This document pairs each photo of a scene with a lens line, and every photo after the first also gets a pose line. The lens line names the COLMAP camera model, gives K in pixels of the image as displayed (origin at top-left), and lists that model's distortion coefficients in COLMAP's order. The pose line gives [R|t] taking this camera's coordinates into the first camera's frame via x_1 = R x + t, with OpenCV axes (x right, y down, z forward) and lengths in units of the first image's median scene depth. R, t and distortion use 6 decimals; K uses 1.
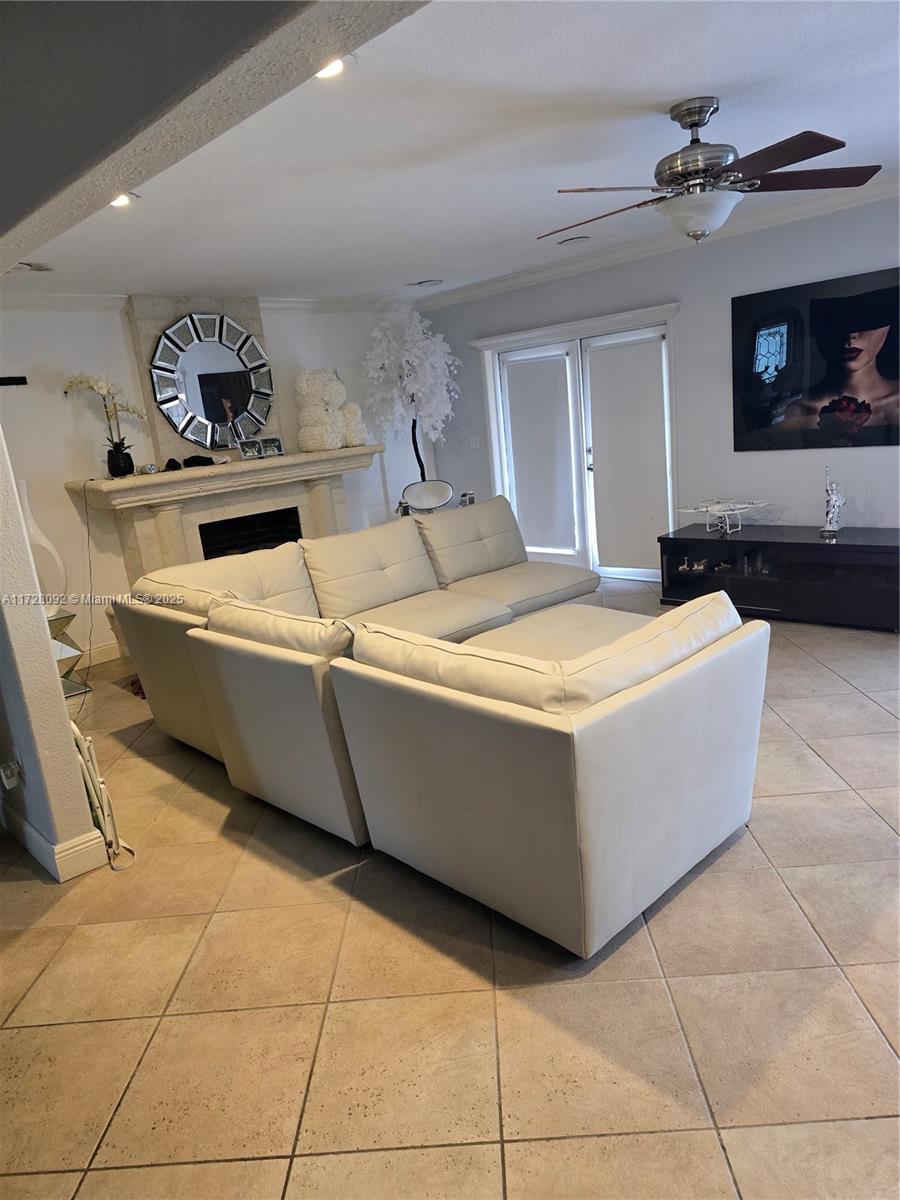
lens RADIAL K [[803.0, 0, 430.9], [0, 803.0, 601.5], [0, 0, 1]] dist [0.103437, -0.104538]
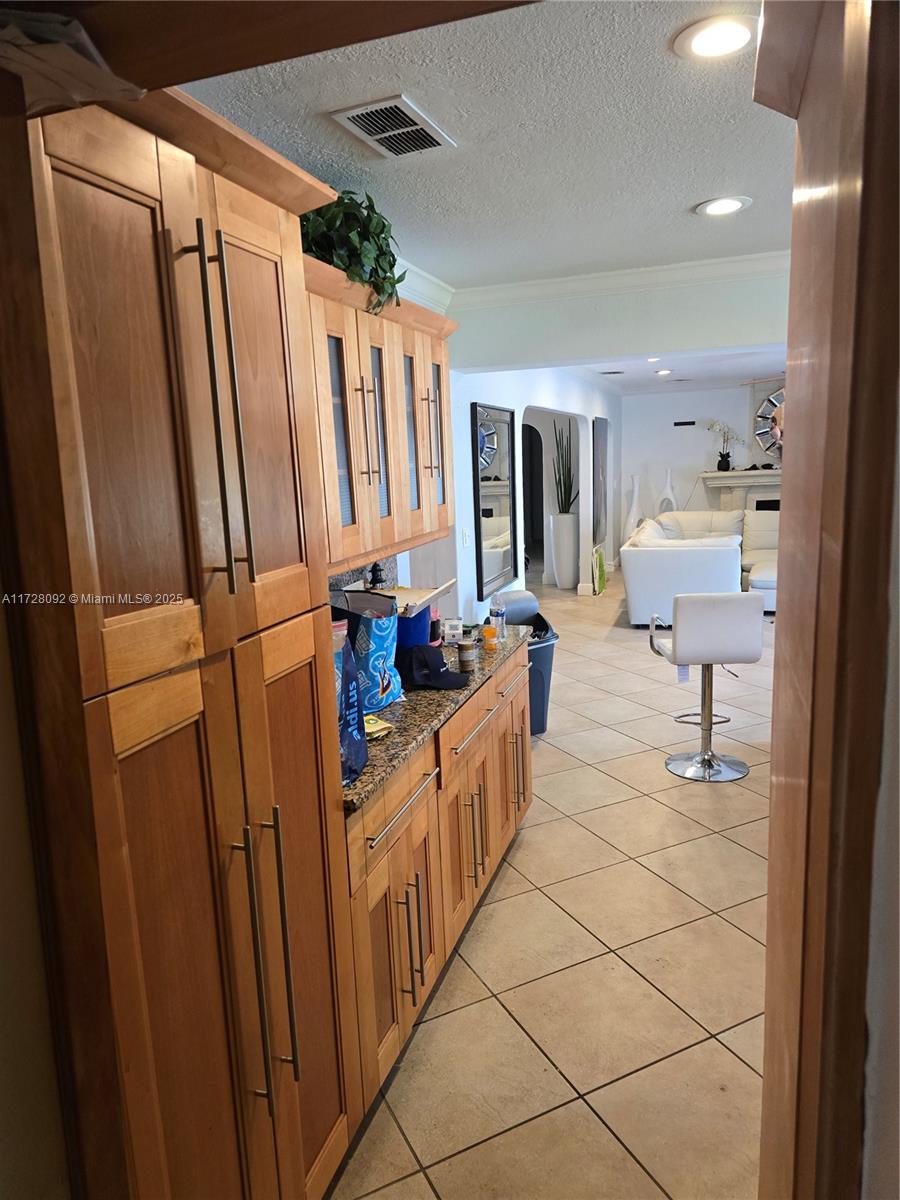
lens RADIAL K [[803.0, 0, 430.9], [0, 803.0, 601.5], [0, 0, 1]] dist [0.103437, -0.104538]
pose [[0.456449, 0.239991, -0.856772, 0.986026], [-0.204461, 0.965459, 0.161509, -0.018473], [0.865939, 0.101456, 0.489751, -0.519630]]
